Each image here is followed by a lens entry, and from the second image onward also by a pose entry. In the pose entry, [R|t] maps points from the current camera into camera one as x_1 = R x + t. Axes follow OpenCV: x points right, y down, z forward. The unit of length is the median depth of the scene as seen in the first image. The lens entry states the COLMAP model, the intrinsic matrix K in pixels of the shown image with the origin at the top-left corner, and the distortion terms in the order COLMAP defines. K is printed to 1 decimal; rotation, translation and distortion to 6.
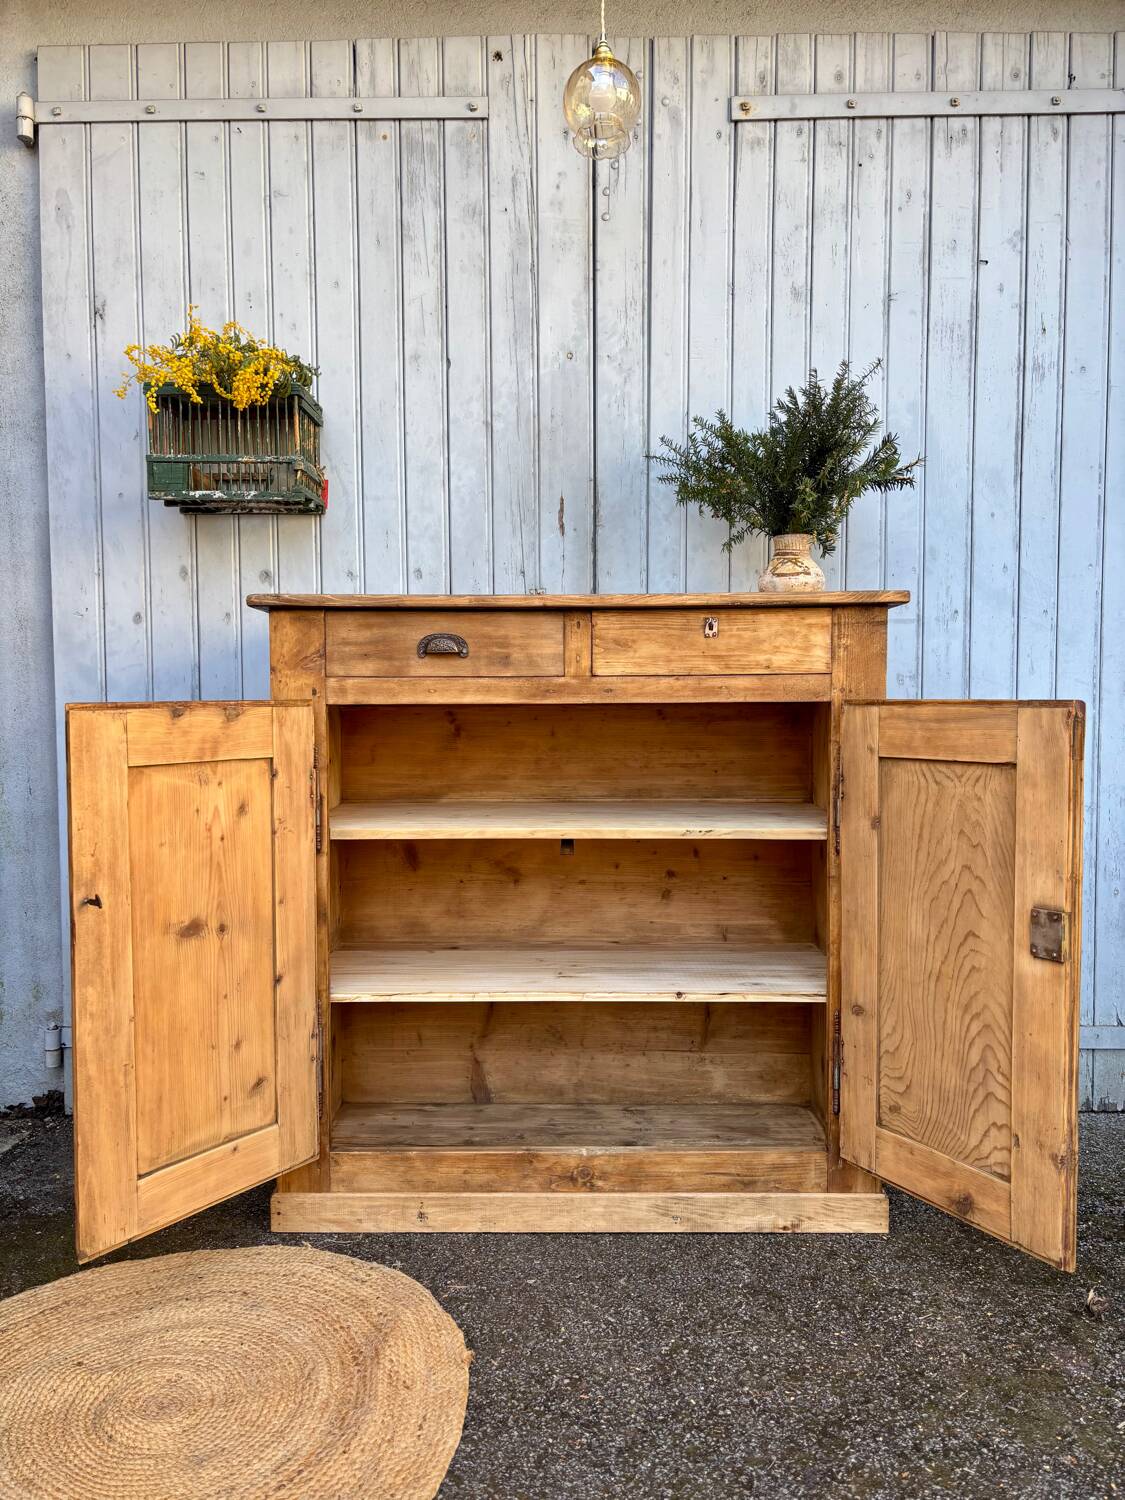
lens RADIAL K [[1125.8, 0, 554.3], [0, 1125.8, 755.0], [0, 0, 1]] dist [0.083087, -0.103520]
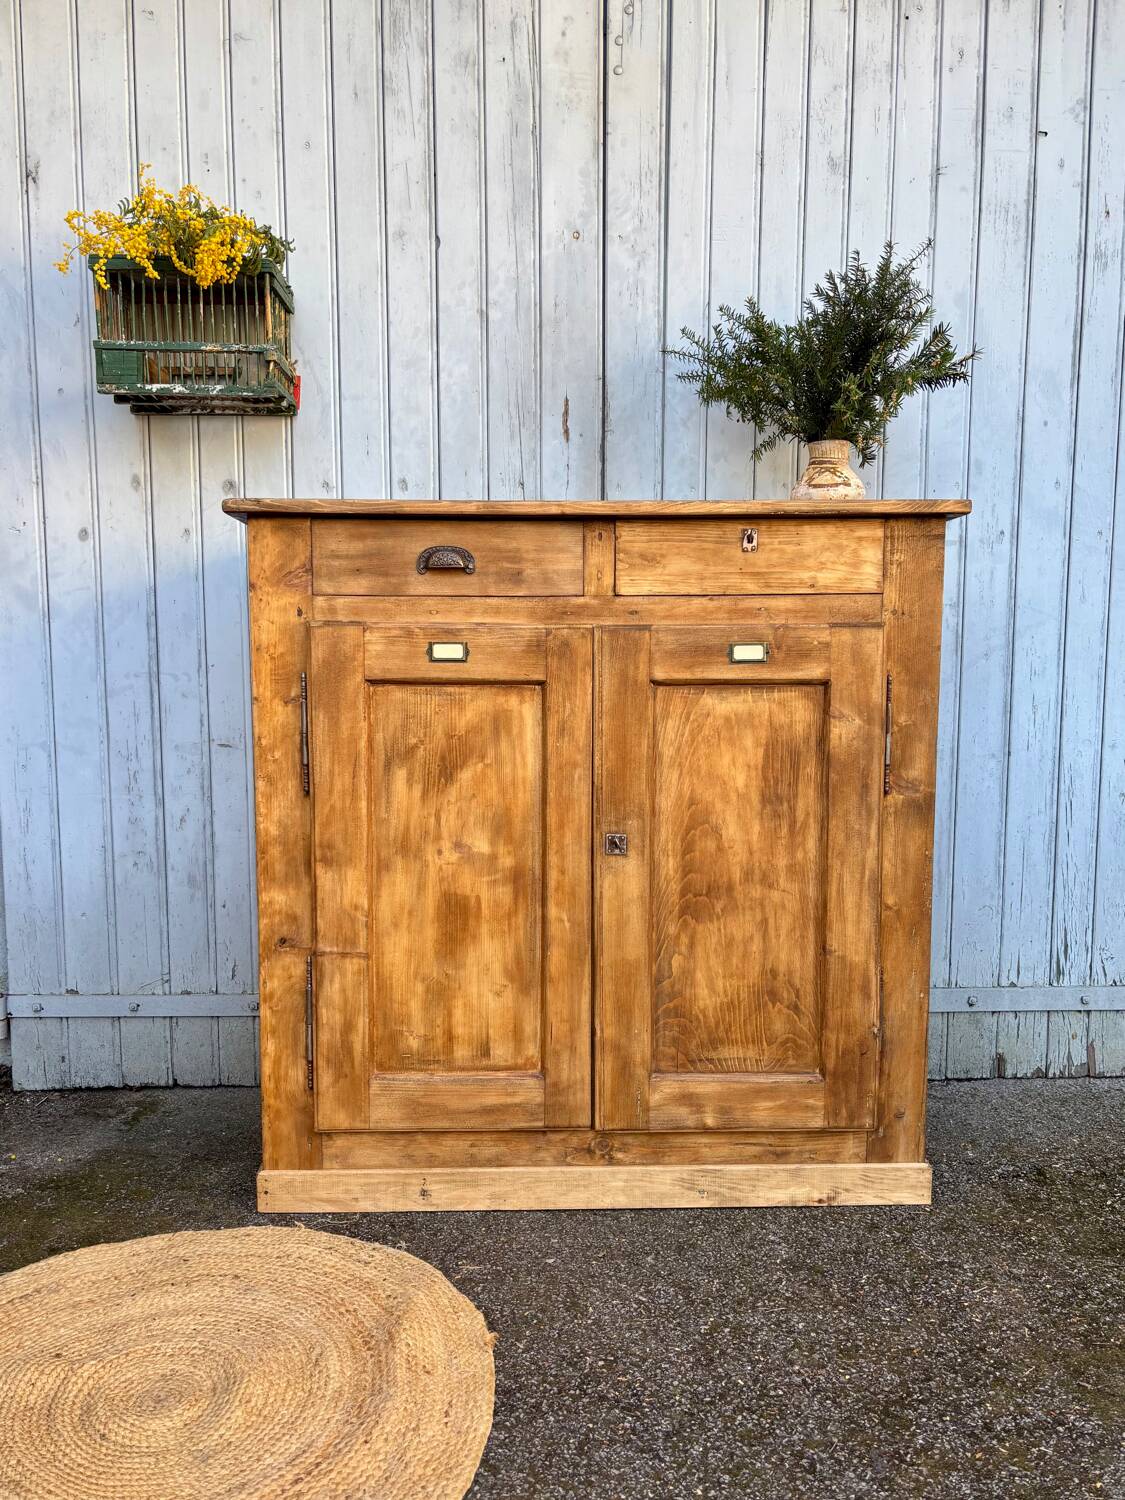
lens RADIAL K [[1218.8, 0, 544.4], [0, 1218.8, 787.7], [0, 0, 1]] dist [0.079190, -0.099830]
pose [[0.999371, -0.001030, 0.035448, -0.055152], [-0.000993, 0.998373, 0.057009, 0.025468], [-0.035449, -0.057008, 0.997744, 0.034065]]
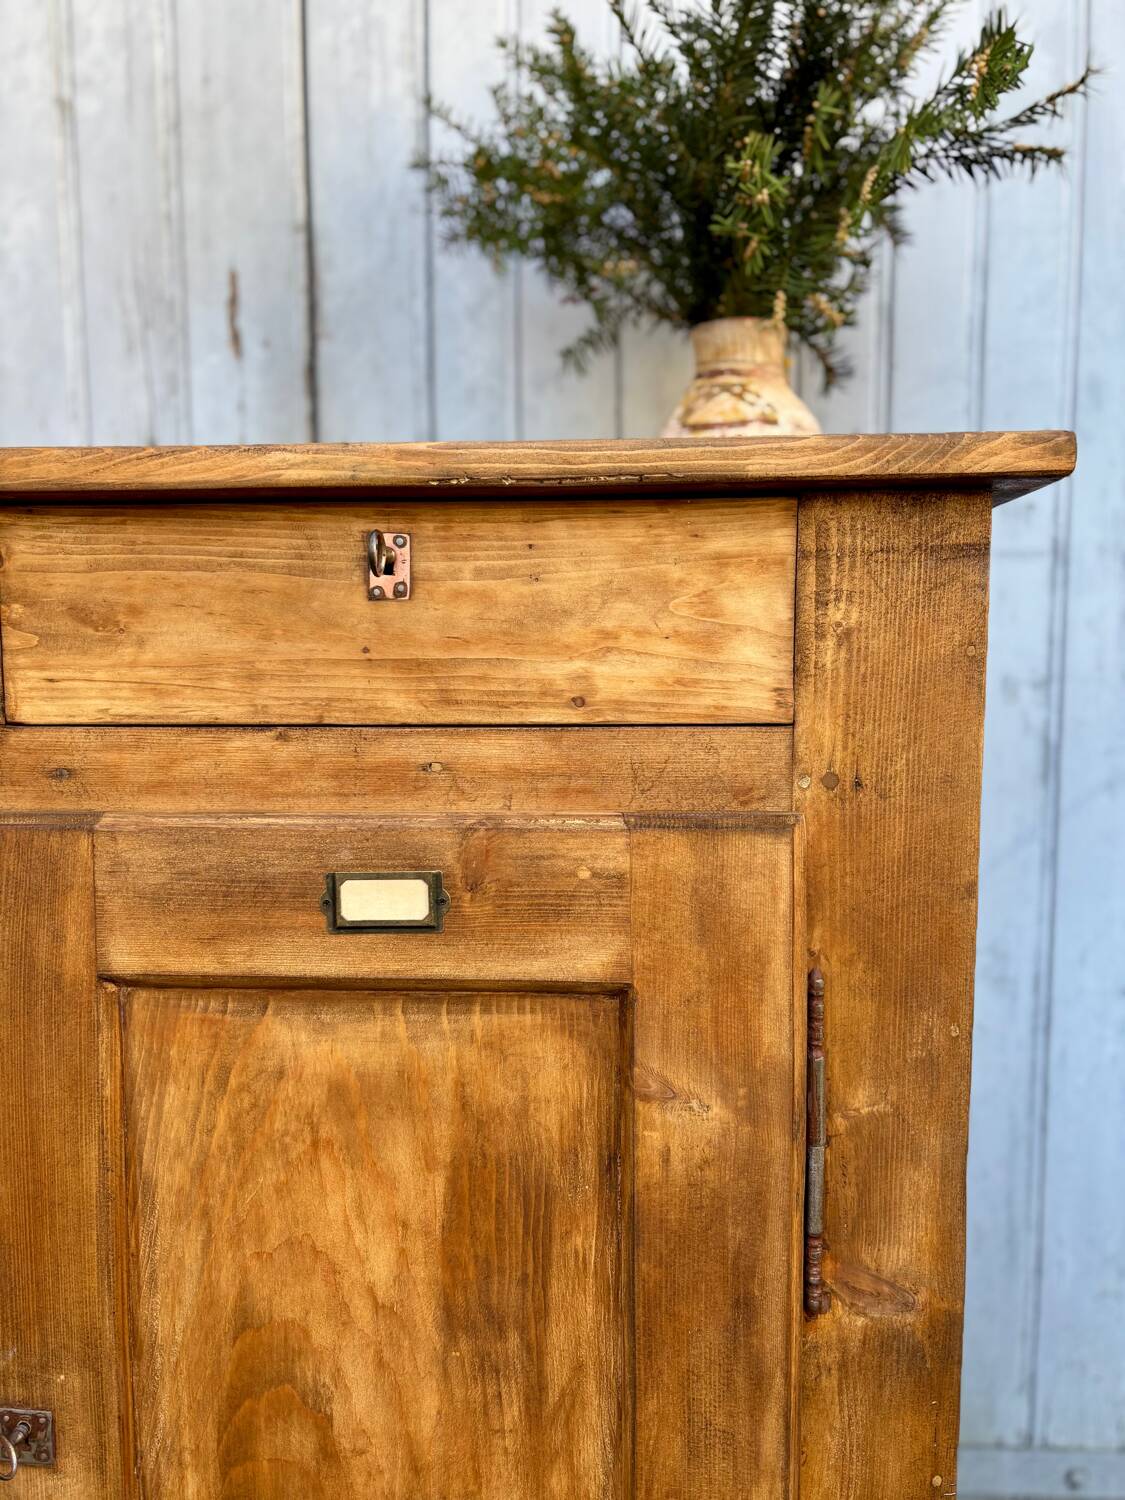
lens RADIAL K [[1133.2, 0, 562.5], [0, 1133.2, 750.0], [0, 0, 1]] dist [0.062062, -0.076824]
pose [[0.998513, 0.005813, -0.054207, 0.196493], [-0.003411, 0.999013, 0.044293, -0.076480], [0.054411, -0.044042, 0.997547, 0.686898]]
